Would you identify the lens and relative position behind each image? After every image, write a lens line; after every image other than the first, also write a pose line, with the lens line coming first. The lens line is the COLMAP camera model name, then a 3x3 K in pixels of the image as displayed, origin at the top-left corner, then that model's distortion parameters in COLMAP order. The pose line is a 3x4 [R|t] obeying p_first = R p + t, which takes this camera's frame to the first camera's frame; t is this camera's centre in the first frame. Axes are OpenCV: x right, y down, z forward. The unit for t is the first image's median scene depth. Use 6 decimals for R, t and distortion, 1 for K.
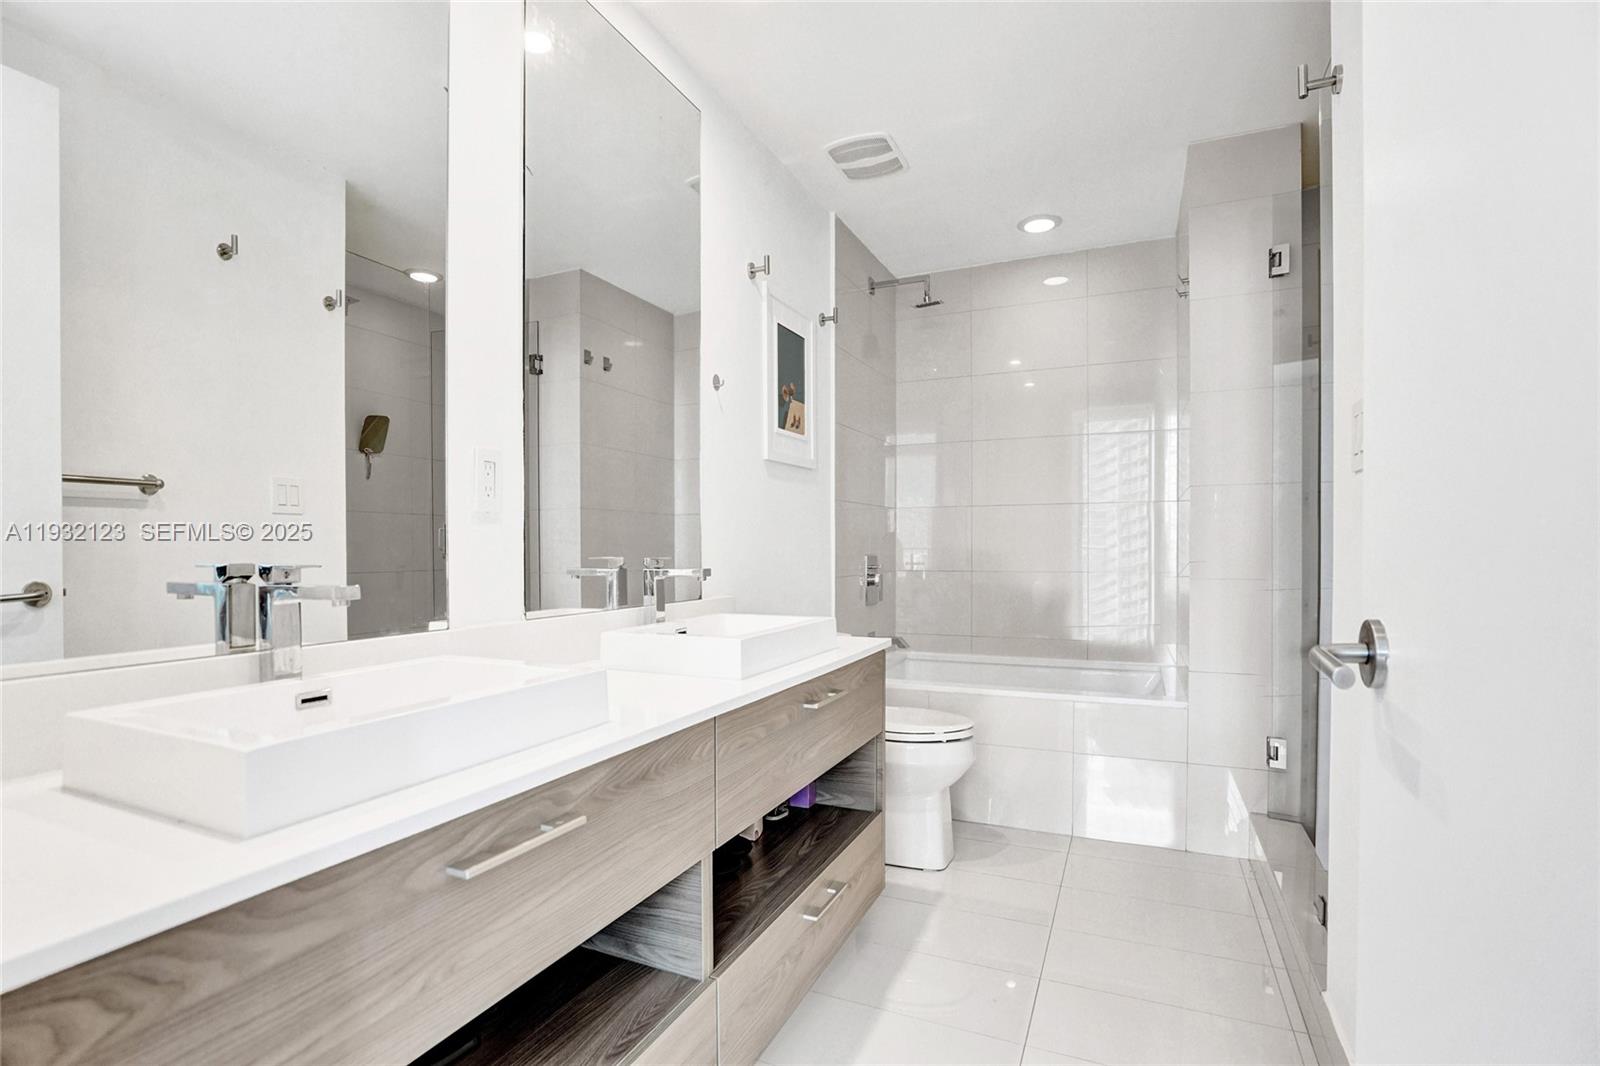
lens RADIAL K [[760.4, 0, 815.0], [0, 760.4, 543.5], [0, 0, 1]] dist [-0.005752, 0.001526]
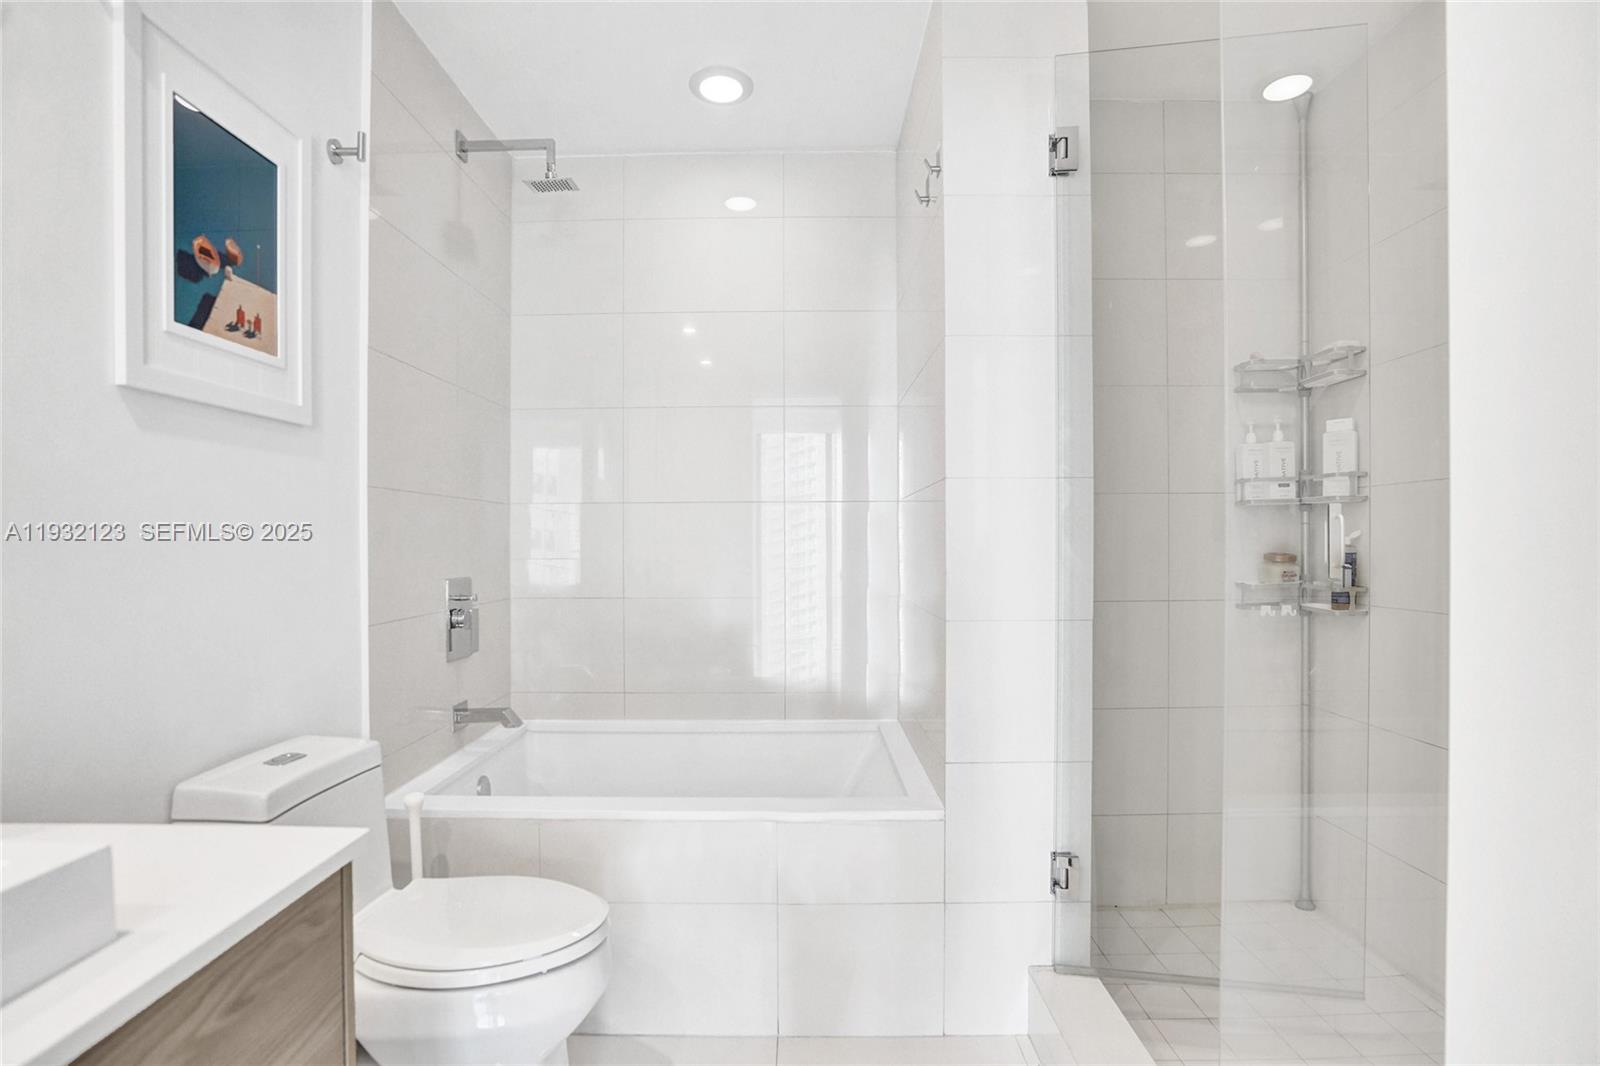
lens RADIAL K [[731.6, 0, 793.4], [0, 731.6, 539.4], [0, 0, 1]] dist [-0.049987, 0.018360]
pose [[0.922653, -0.000445, 0.385631, 0.100463], [0.000748, 1.000000, -0.000635, -0.016557], [-0.385631, 0.000874, 0.922653, 0.359001]]
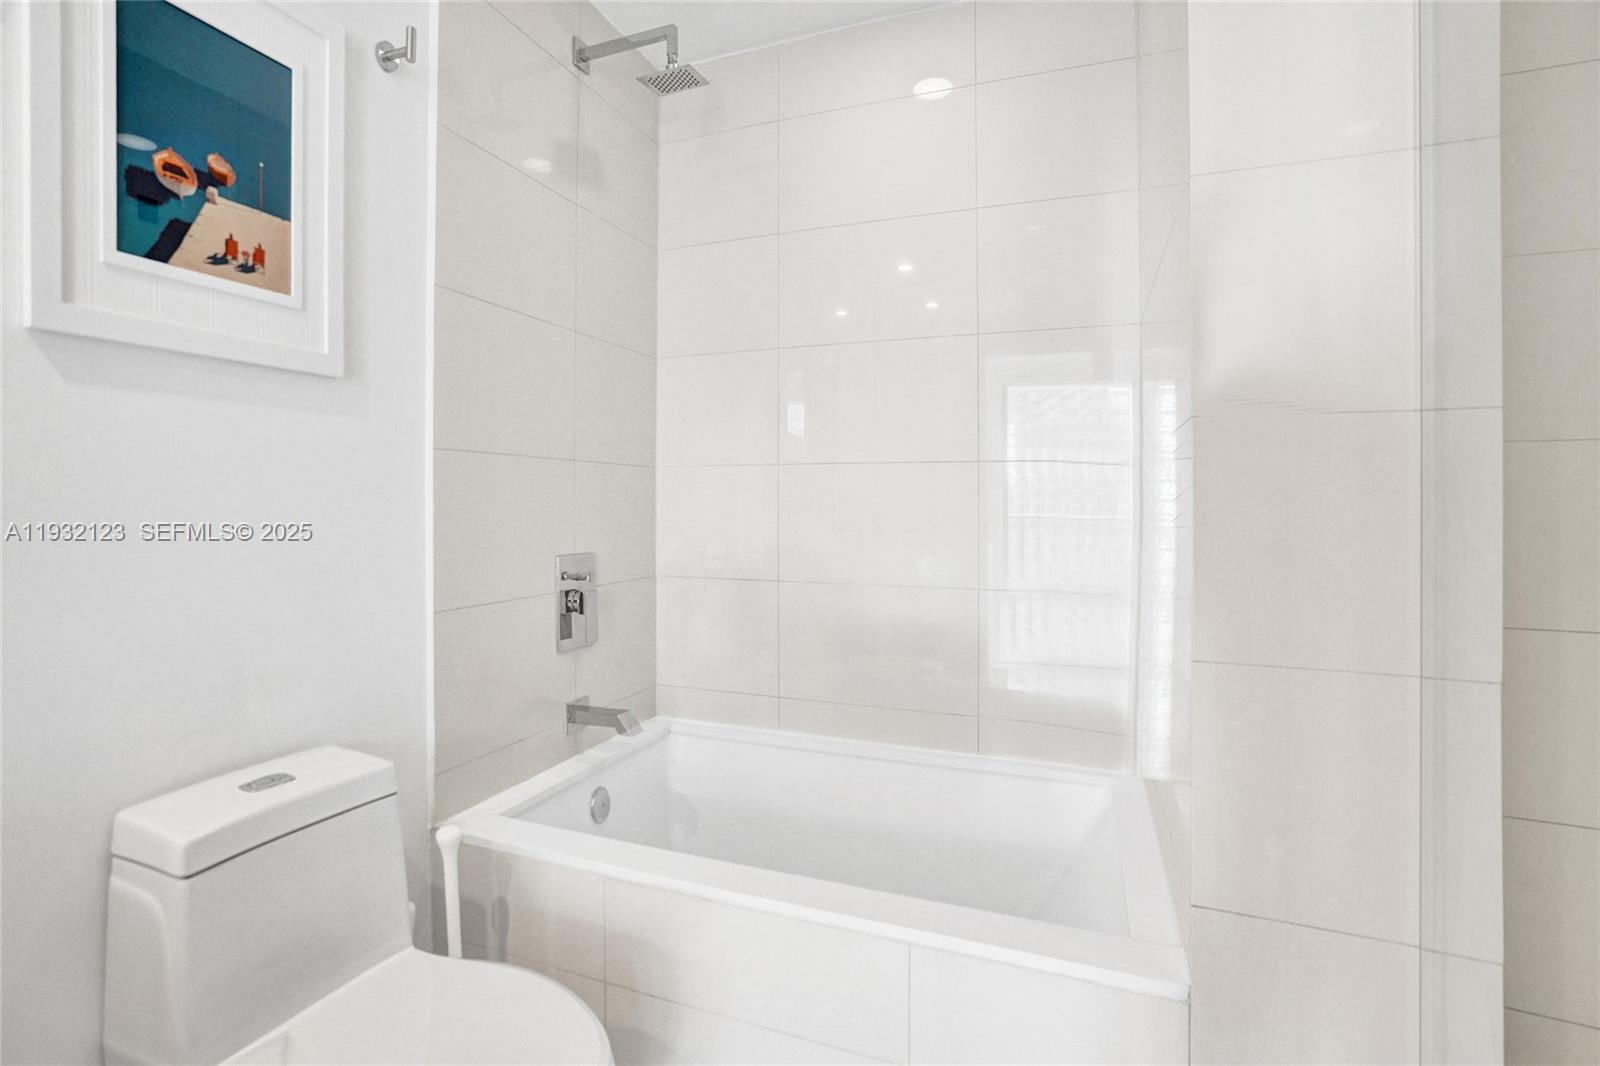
lens RADIAL K [[737.2, 0, 815.8], [0, 737.2, 503.0], [0, 0, 1]] dist [-0.019672, 0.000686]
pose [[0.998321, -0.001484, 0.057907, 0.213598], [0.001634, 0.999995, -0.002554, -0.020163], [-0.057903, 0.002645, 0.998319, 0.481123]]
